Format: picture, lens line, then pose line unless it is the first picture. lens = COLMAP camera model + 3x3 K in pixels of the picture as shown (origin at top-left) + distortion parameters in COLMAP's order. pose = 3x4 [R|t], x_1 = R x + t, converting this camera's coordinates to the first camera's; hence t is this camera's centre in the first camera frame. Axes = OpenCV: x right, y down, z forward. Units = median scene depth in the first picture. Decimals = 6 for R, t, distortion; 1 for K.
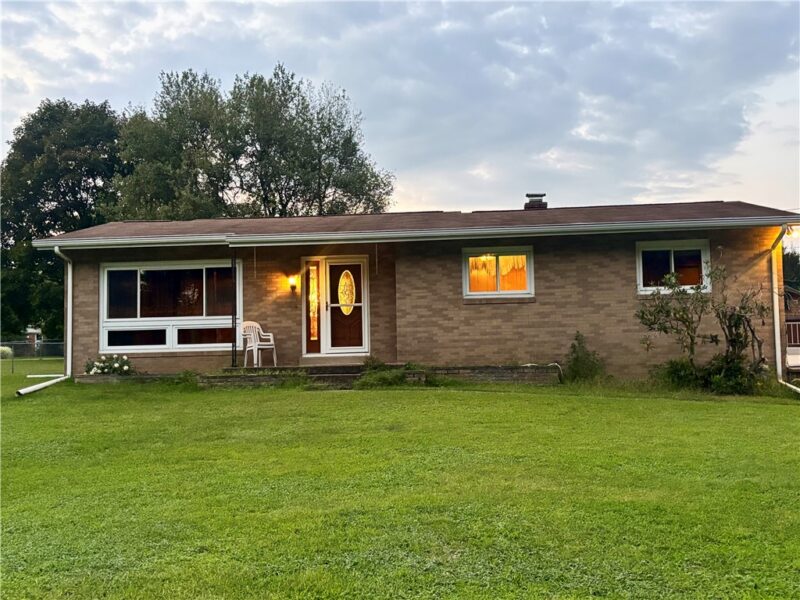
lens RADIAL K [[898.3, 0, 399.9], [0, 898.3, 300.4], [0, 0, 1]] dist [0.002554, 0.000000]
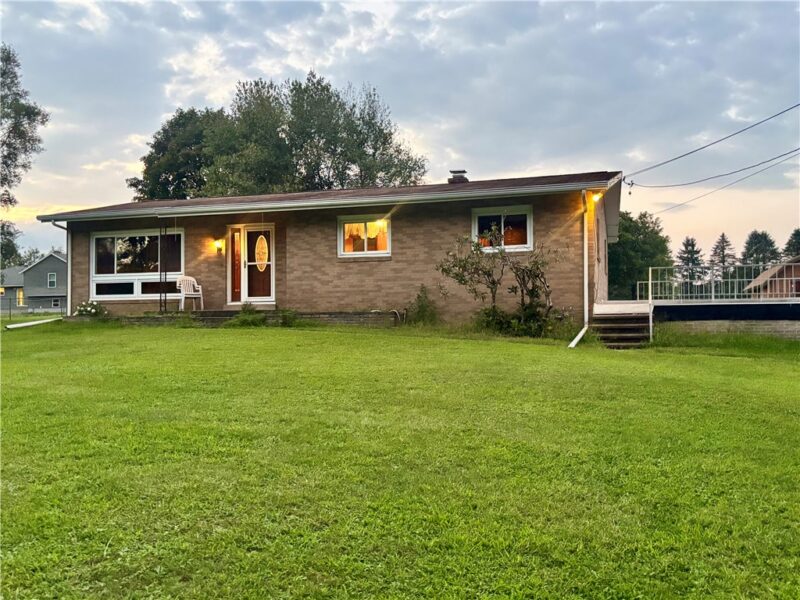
lens RADIAL K [[738.8, 0, 404.5], [0, 738.8, 326.1], [0, 0, 1]] dist [0.016731, 0.000000]
pose [[0.978502, 0.013977, -0.205764, 0.350959], [0.002244, 0.996920, 0.078388, 0.011838], [0.206226, -0.077164, 0.975457, 0.021249]]
